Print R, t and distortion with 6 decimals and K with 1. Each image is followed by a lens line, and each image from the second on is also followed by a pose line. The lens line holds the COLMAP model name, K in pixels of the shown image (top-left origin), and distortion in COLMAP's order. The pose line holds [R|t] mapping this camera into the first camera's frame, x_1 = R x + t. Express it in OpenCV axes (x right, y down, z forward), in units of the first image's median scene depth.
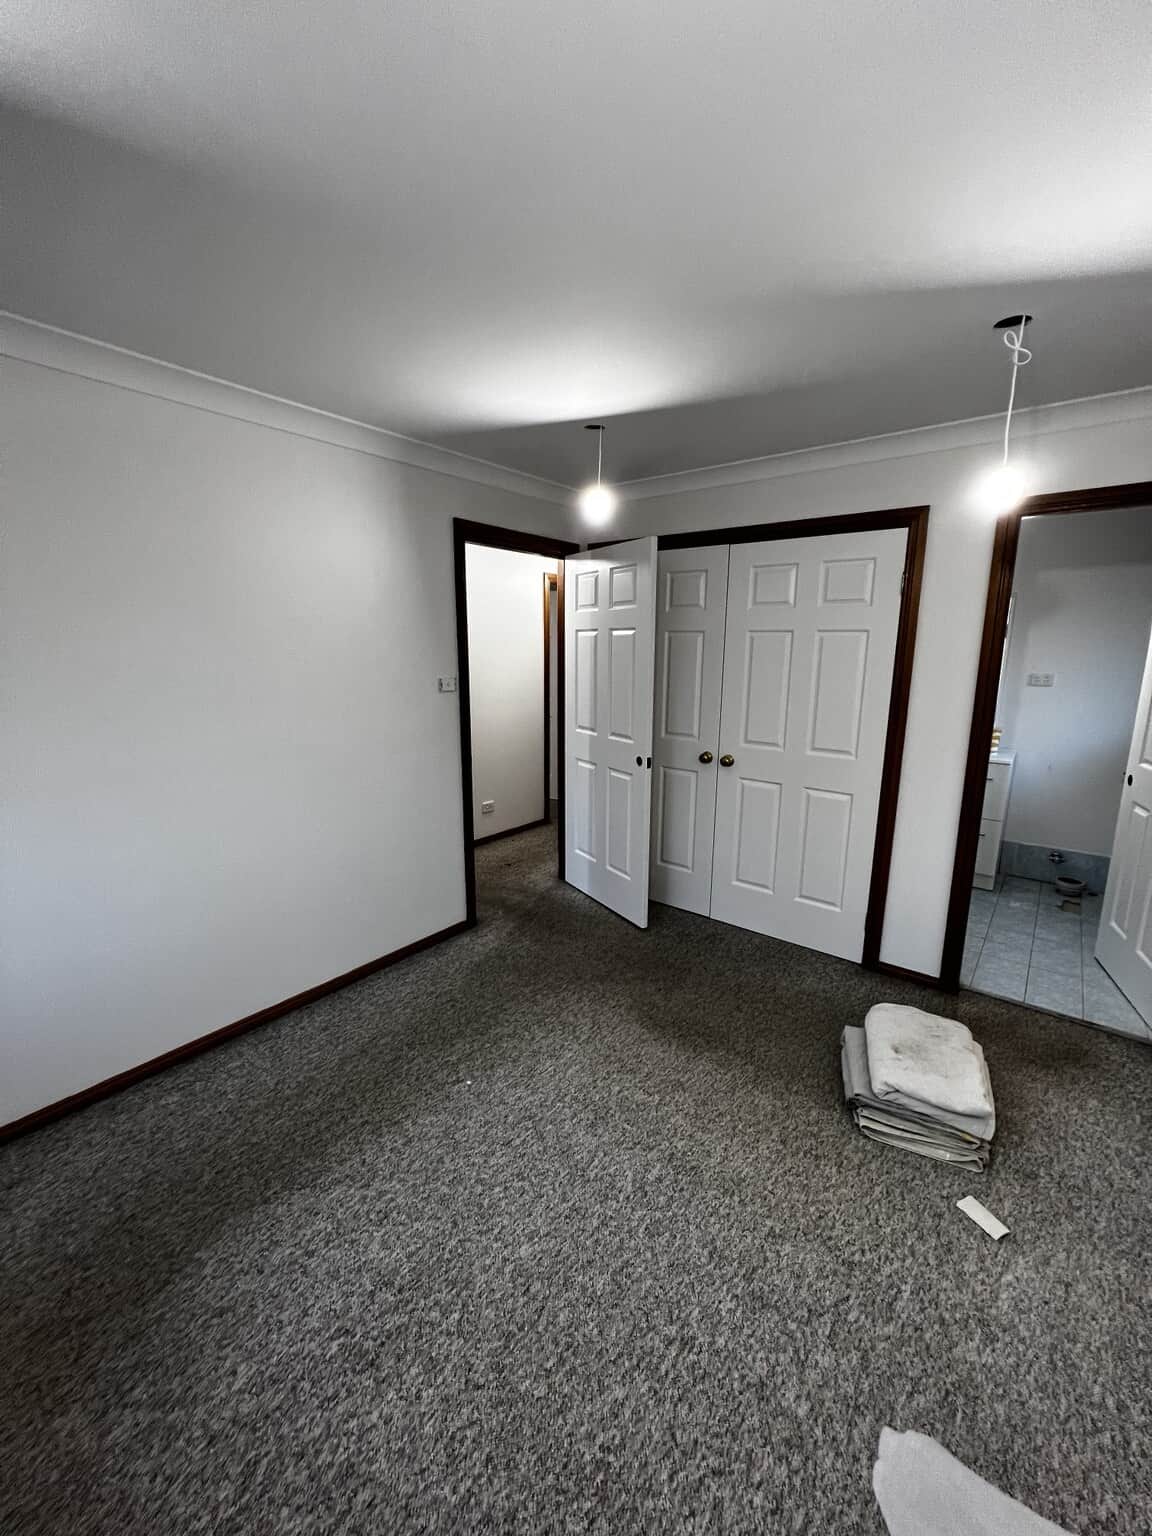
lens RADIAL K [[614.3, 0, 576.0], [0, 614.3, 768.0], [0, 0, 1]] dist [0.000753, -0.000070]
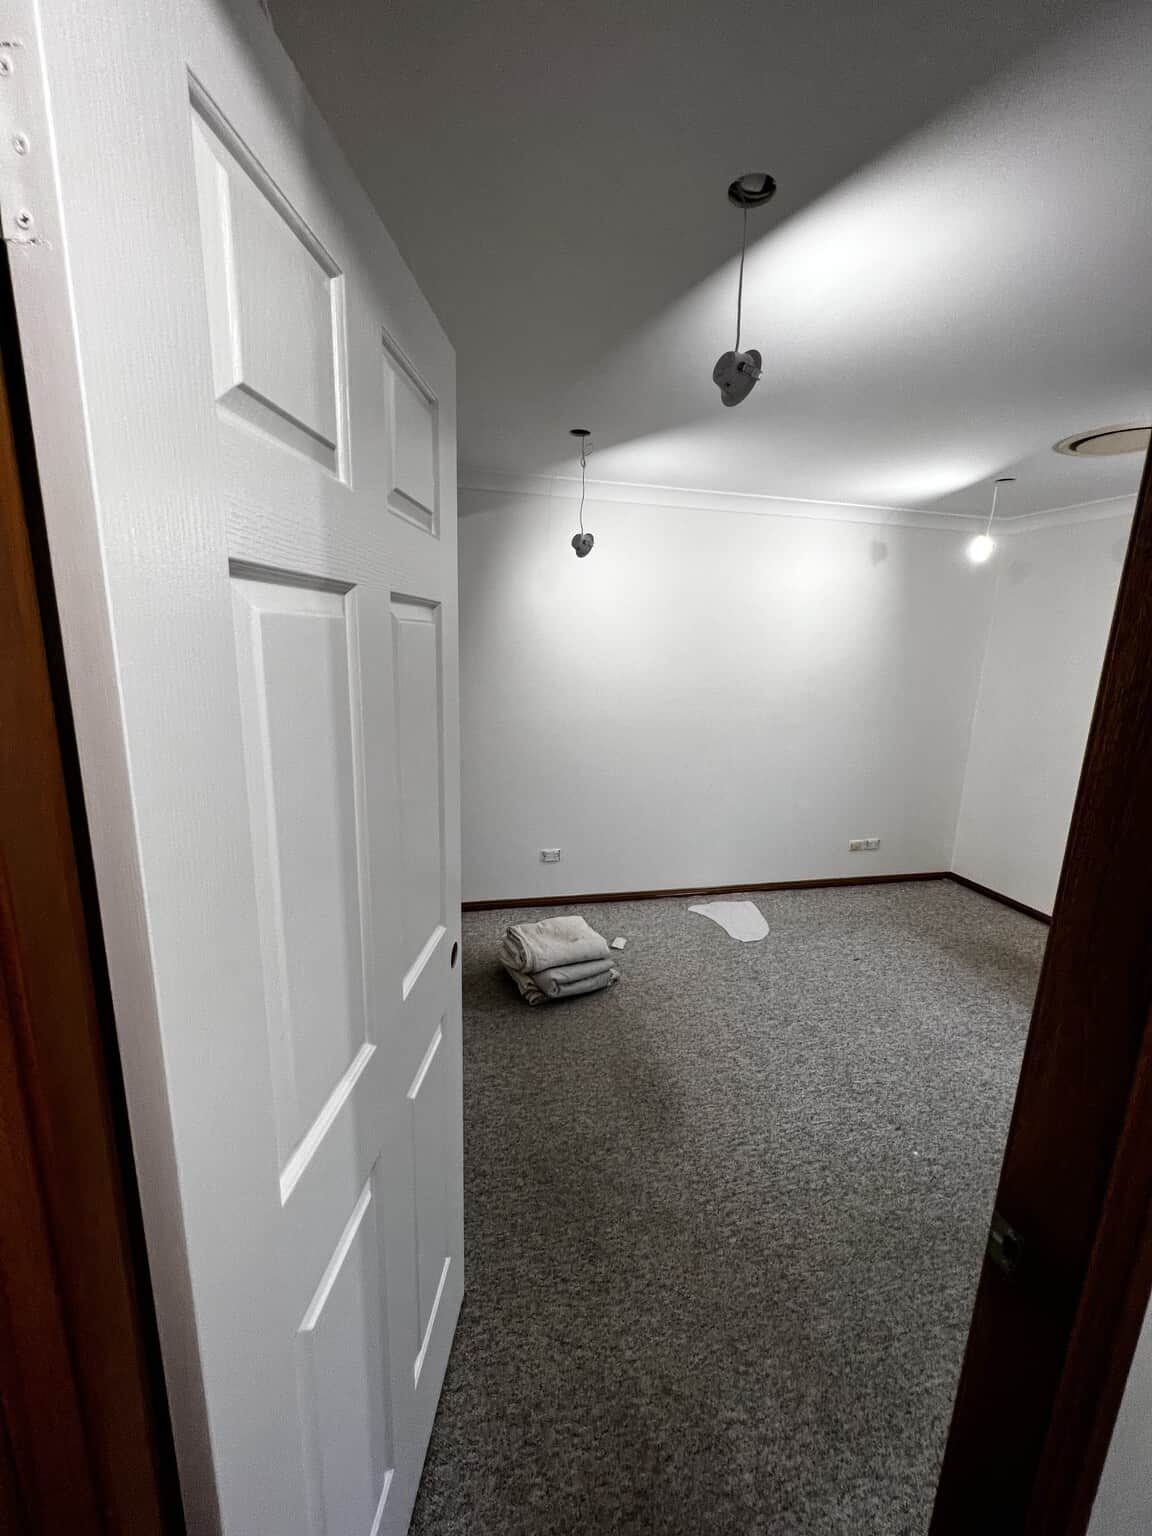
lens RADIAL K [[614.3, 0, 576.0], [0, 614.3, 768.0], [0, 0, 1]] dist [0.000753, -0.000070]
pose [[-0.785576, -0.154921, 0.599058, -0.179969], [0.087596, 0.930555, 0.355519, -0.284857], [-0.612534, 0.331762, -0.717451, 1.347516]]
